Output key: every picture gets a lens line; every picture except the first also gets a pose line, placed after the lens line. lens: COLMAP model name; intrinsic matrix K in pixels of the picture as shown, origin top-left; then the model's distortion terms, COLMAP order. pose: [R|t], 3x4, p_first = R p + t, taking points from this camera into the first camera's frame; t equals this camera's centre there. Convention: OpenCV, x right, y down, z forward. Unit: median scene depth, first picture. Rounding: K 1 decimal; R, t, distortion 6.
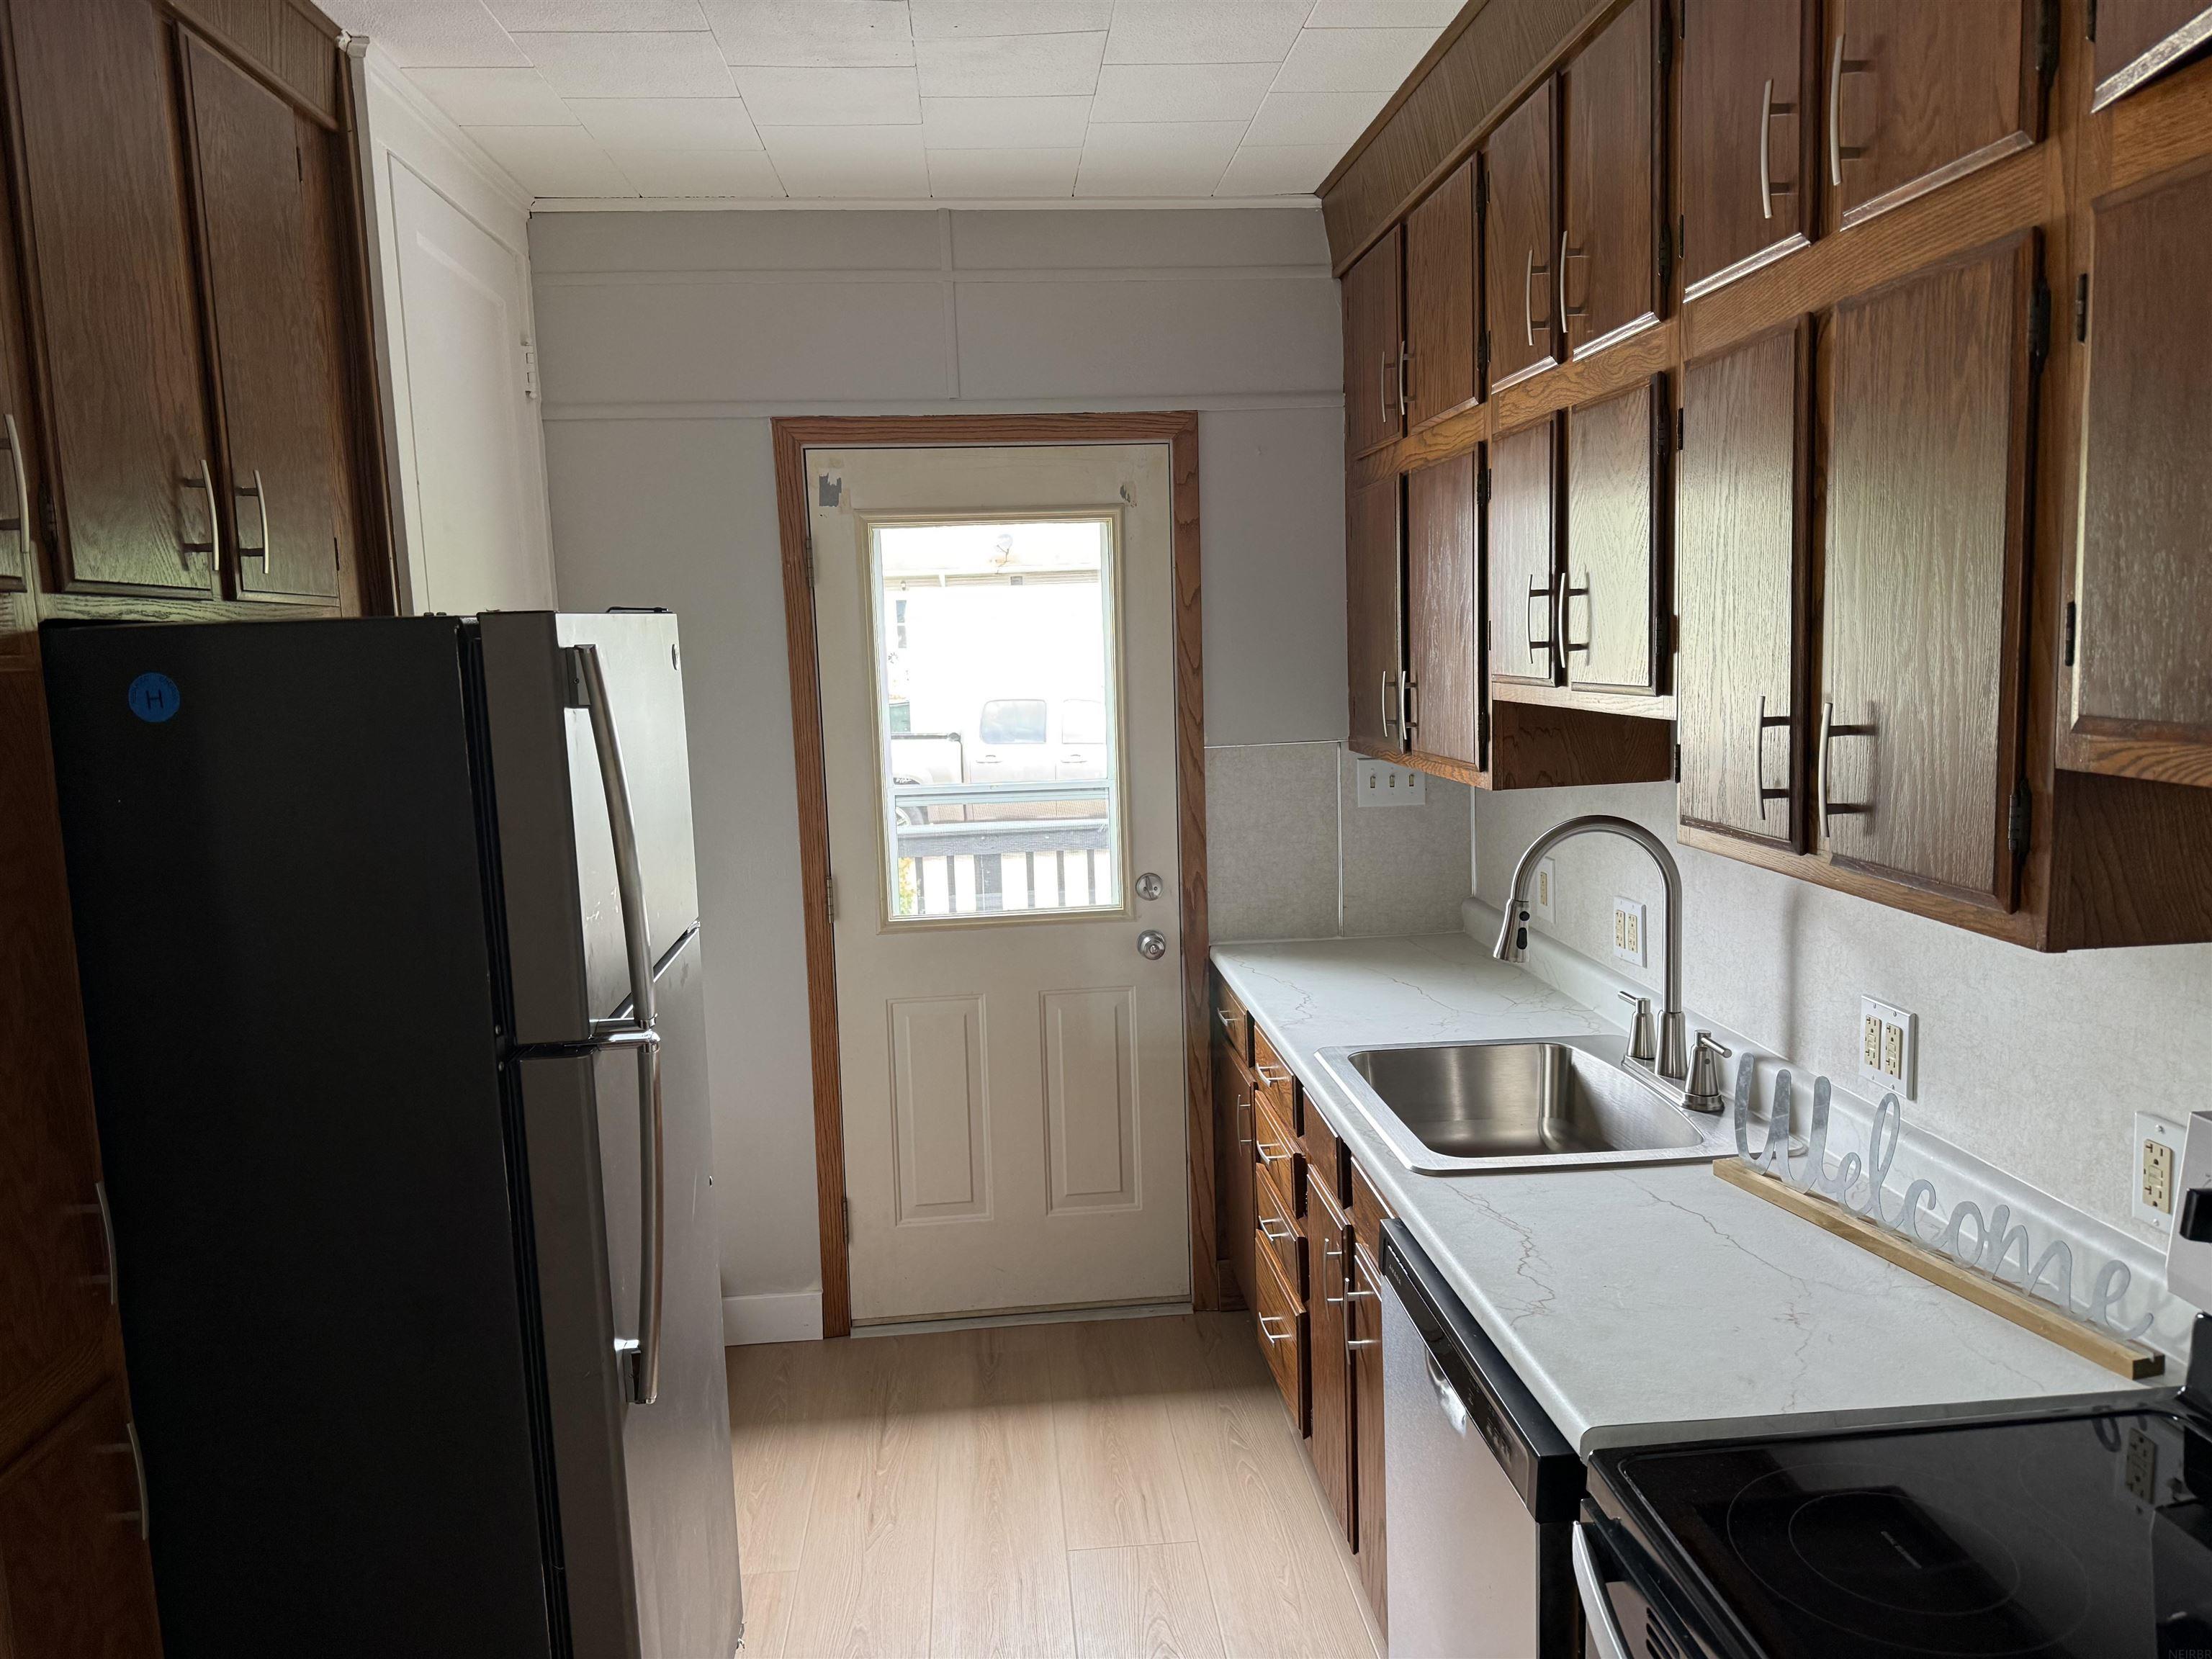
lens RADIAL K [[1543.1, 0, 1098.6], [0, 1543.1, 830.8], [0, 0, 1]] dist [0.068772, -0.093678]
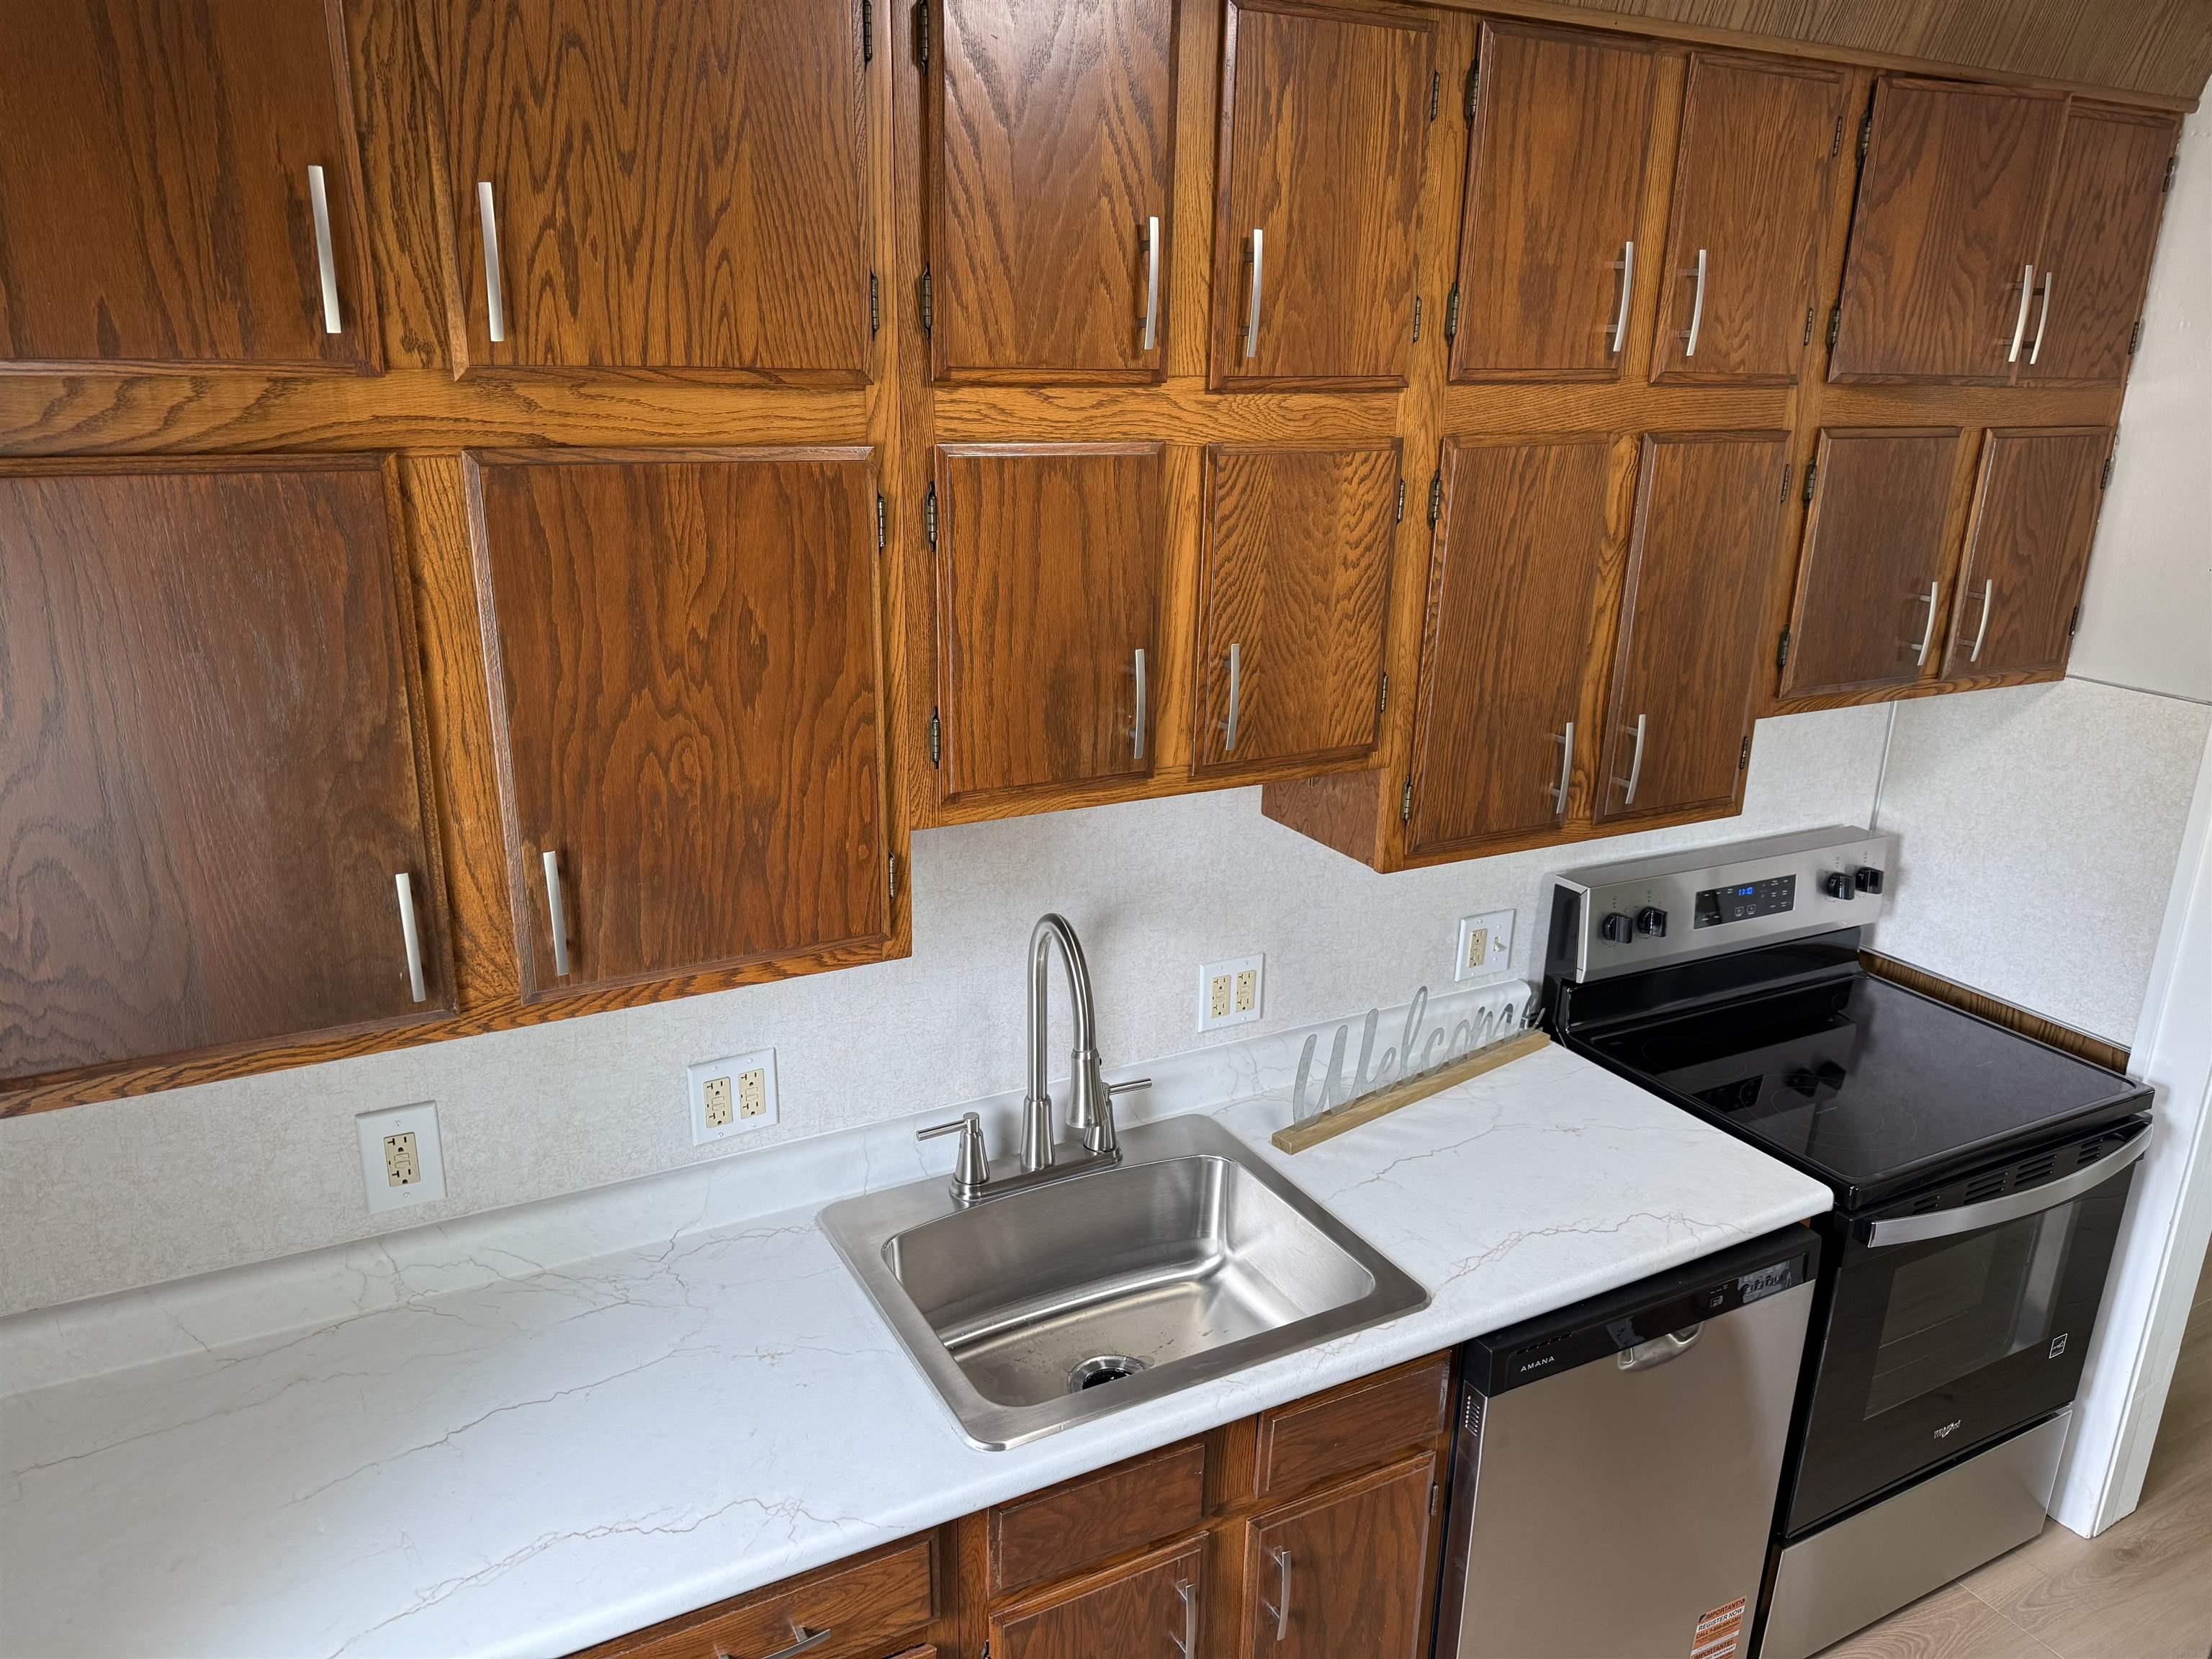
lens RADIAL K [[1543.1, 0, 1067.6], [0, 1543.1, 831.9], [0, 0, 1]] dist [0.068772, -0.093678]
pose [[-0.382935, -0.249198, 0.889528, -0.413682], [0.116098, 0.942310, 0.313964, -0.318703], [-0.916451, 0.223501, -0.331912, 1.283423]]
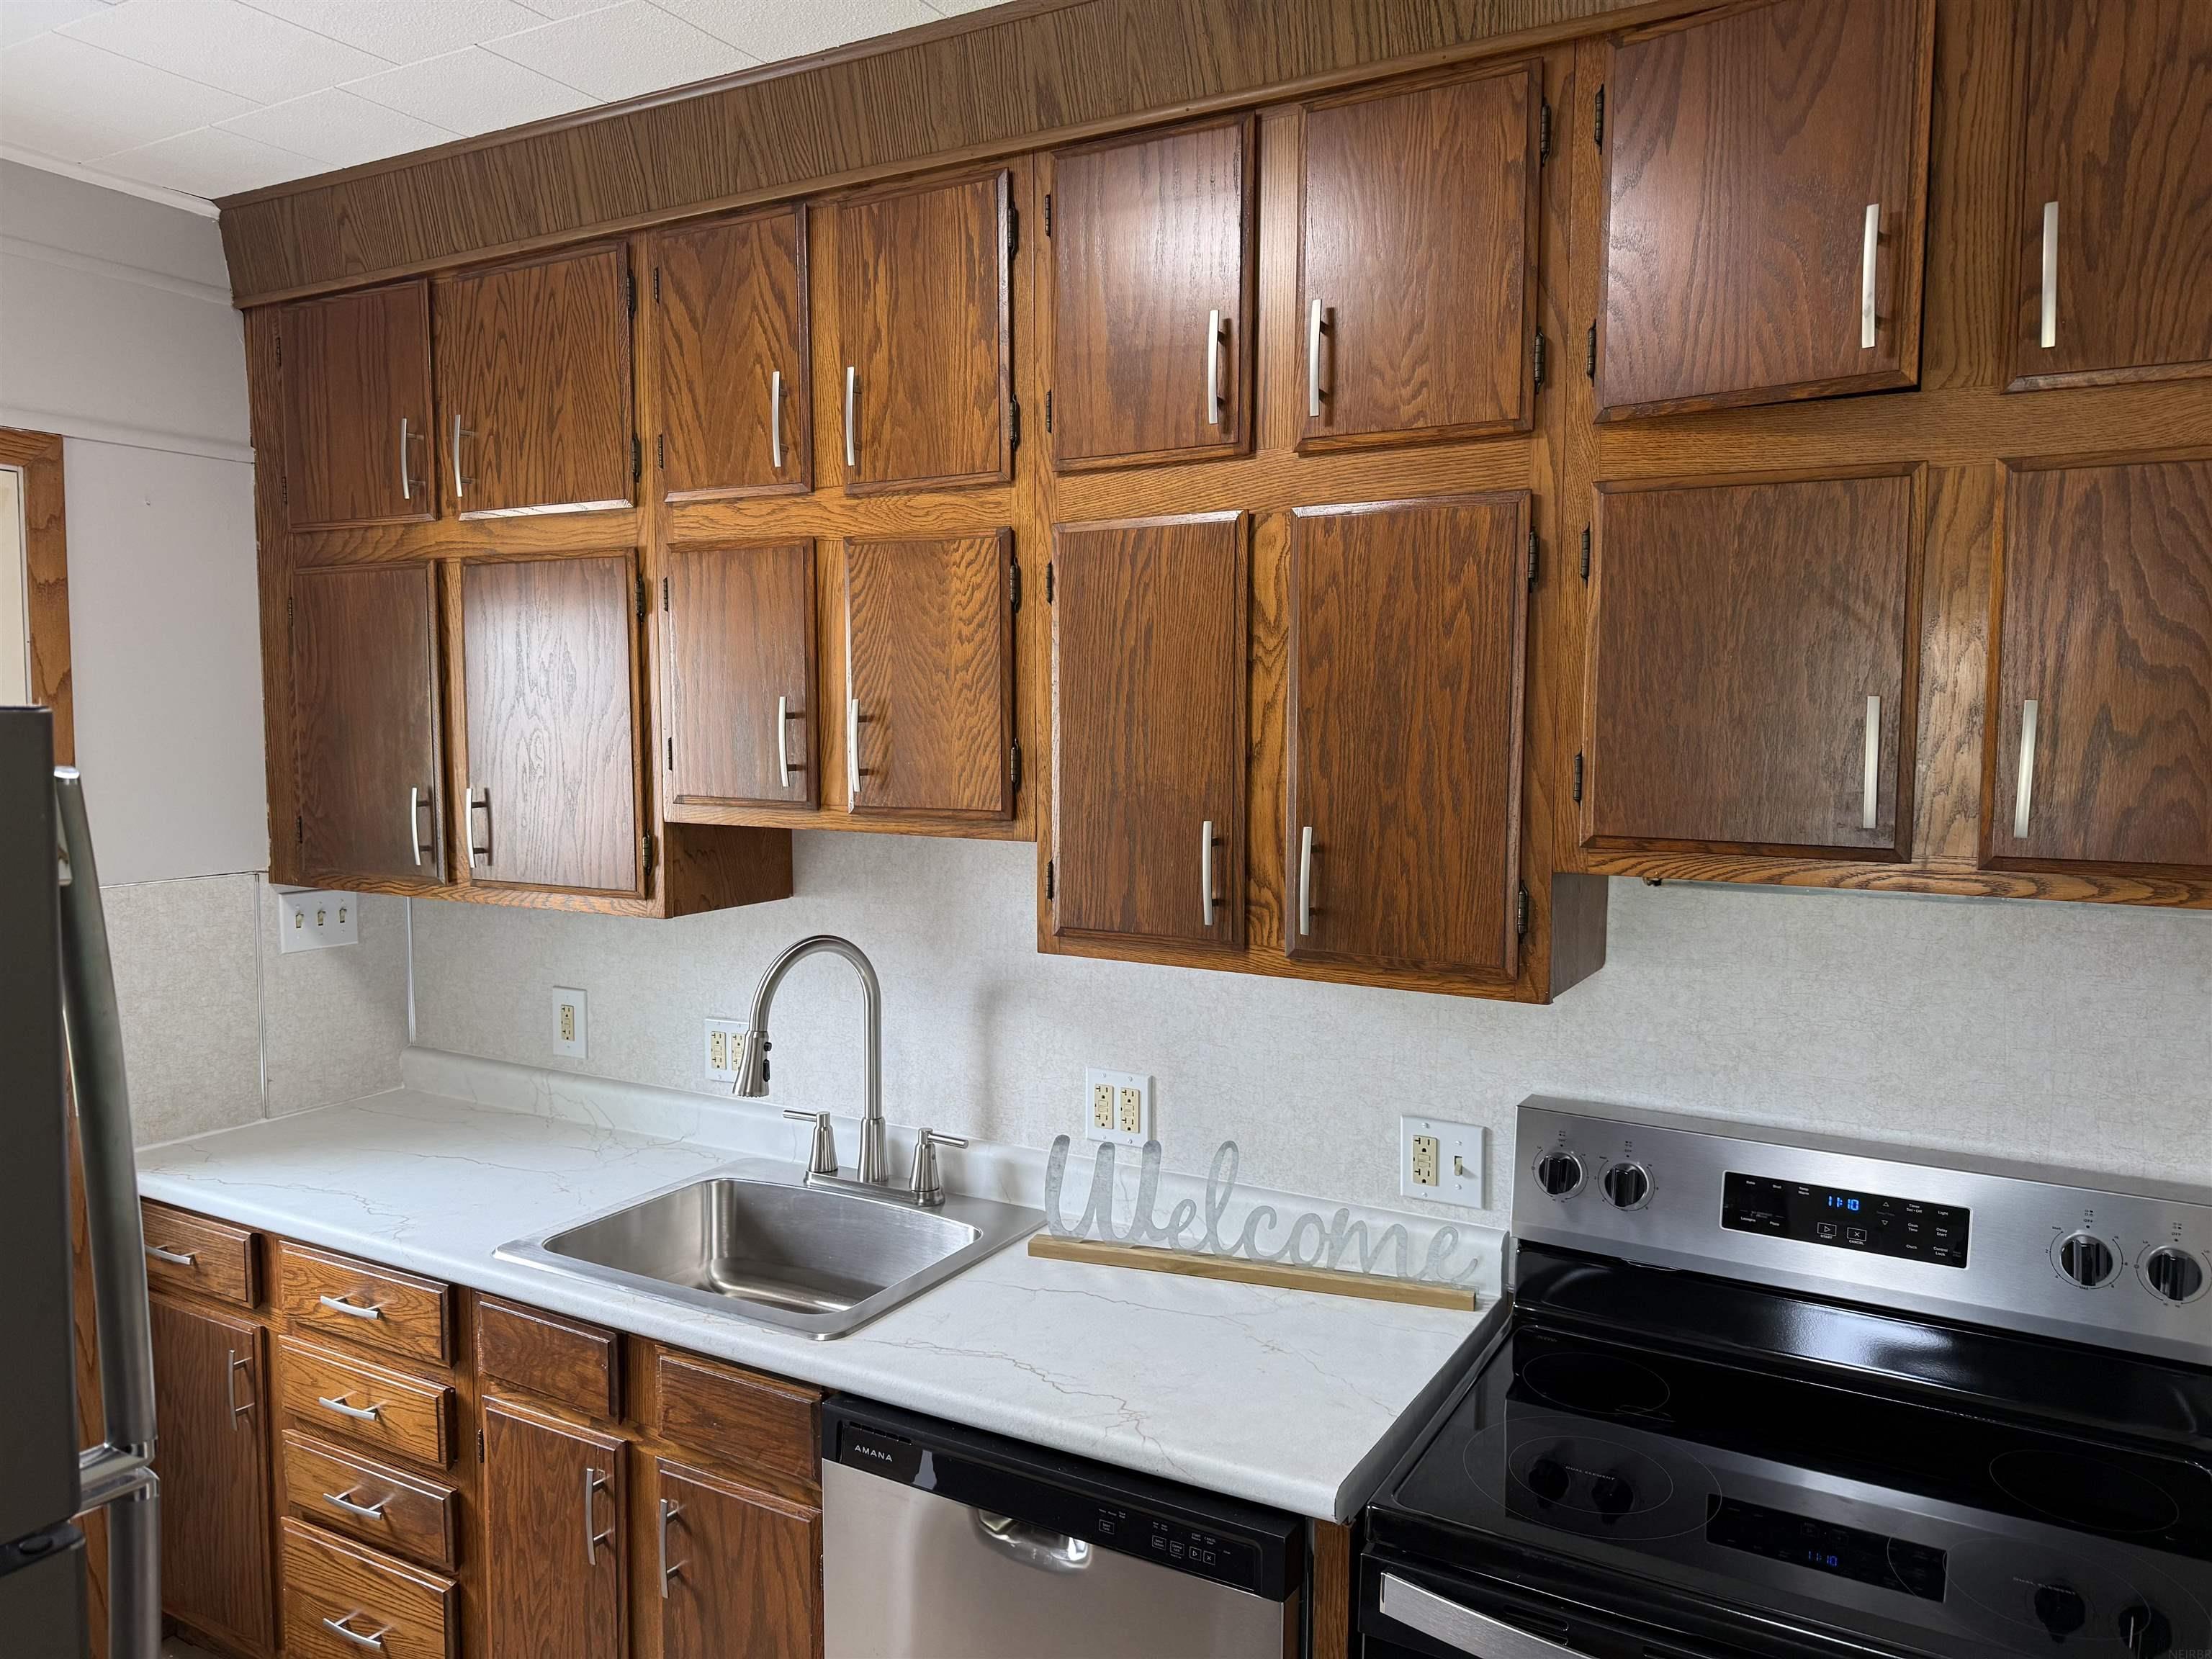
lens RADIAL K [[1543.1, 0, 1075.6], [0, 1543.1, 820.8], [0, 0, 1]] dist [0.068772, -0.093678]
pose [[0.569360, -0.025156, 0.821703, -0.412950], [0.081331, 0.996352, -0.025851, -0.045593], [-0.818055, 0.081549, 0.569329, 0.293517]]
